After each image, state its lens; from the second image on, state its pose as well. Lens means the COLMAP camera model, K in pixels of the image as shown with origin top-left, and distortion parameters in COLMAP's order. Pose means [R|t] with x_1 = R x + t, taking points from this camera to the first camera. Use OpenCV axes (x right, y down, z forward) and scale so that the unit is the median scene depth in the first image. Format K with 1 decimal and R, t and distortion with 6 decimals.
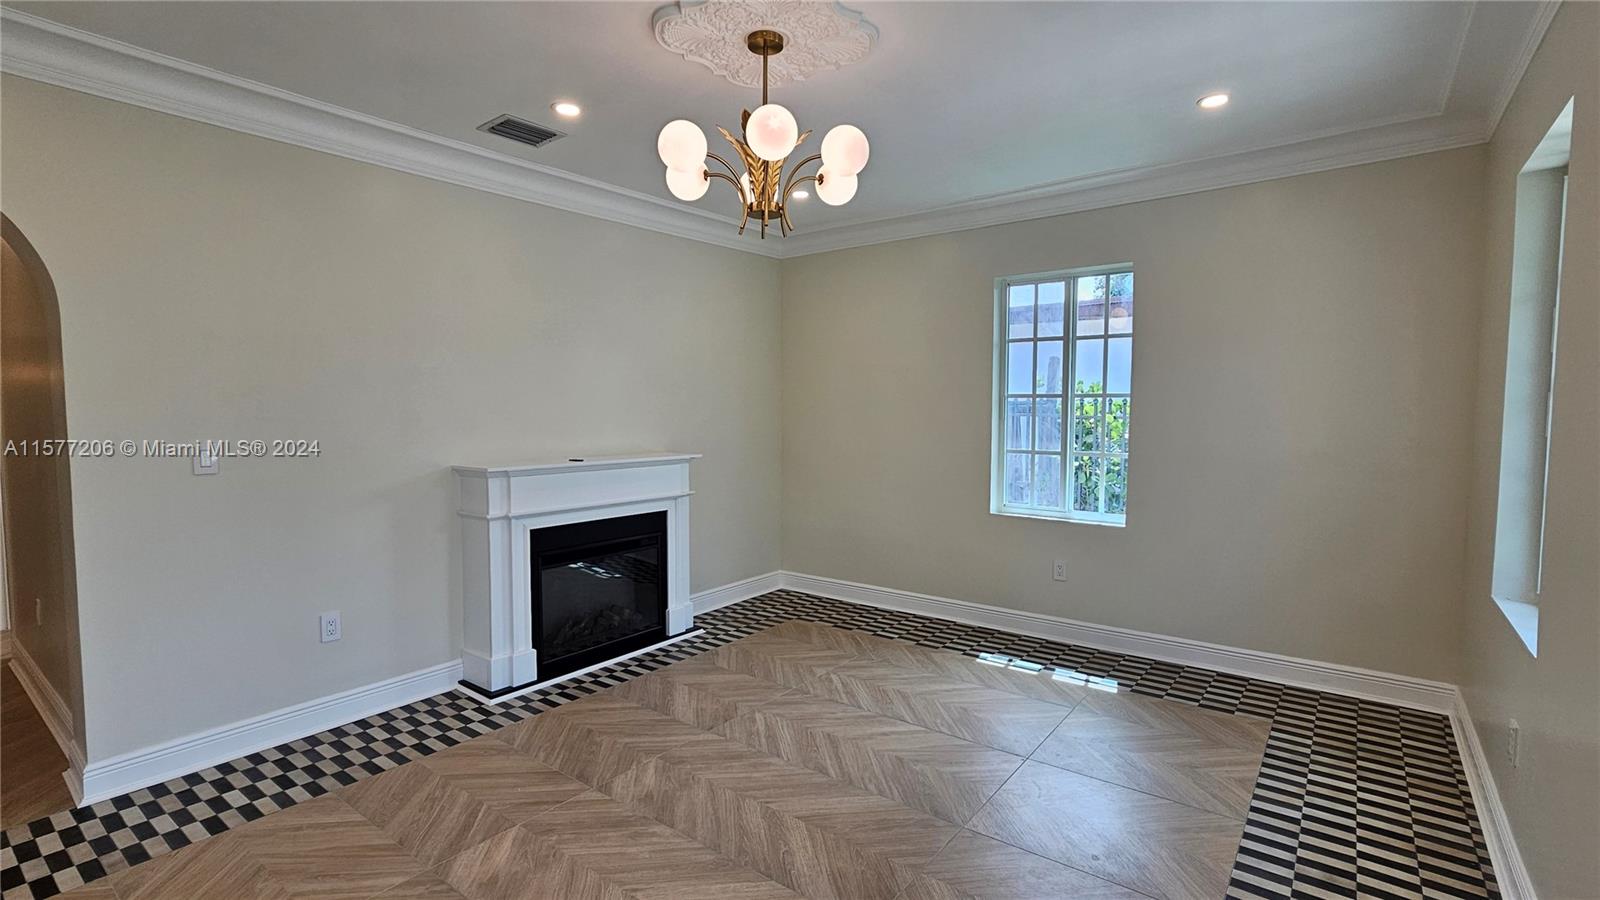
lens RADIAL K [[676.9, 0, 800.0], [0, 676.9, 450.0], [0, 0, 1]] dist [-0.000269, -0.000071]
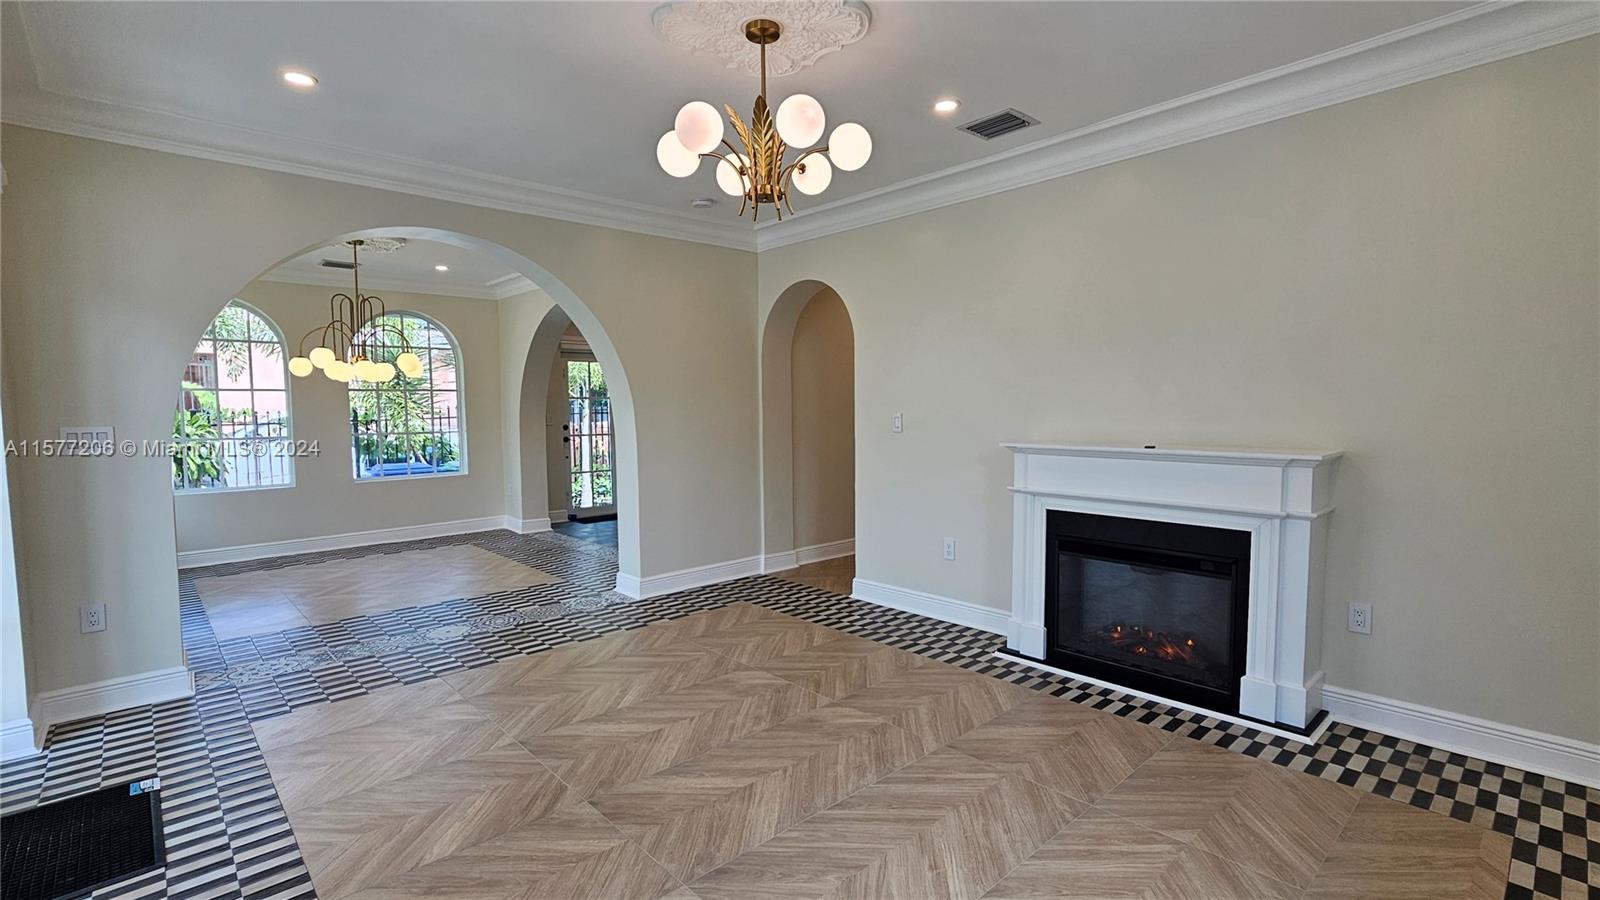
lens RADIAL K [[676.9, 0, 800.0], [0, 676.9, 450.0], [0, 0, 1]] dist [-0.000269, -0.000071]
pose [[-0.099568, 0.069920, -0.992571, 0.623457], [-0.049348, 0.995954, 0.075109, -0.025647], [0.993806, 0.056460, -0.095714, 0.734413]]
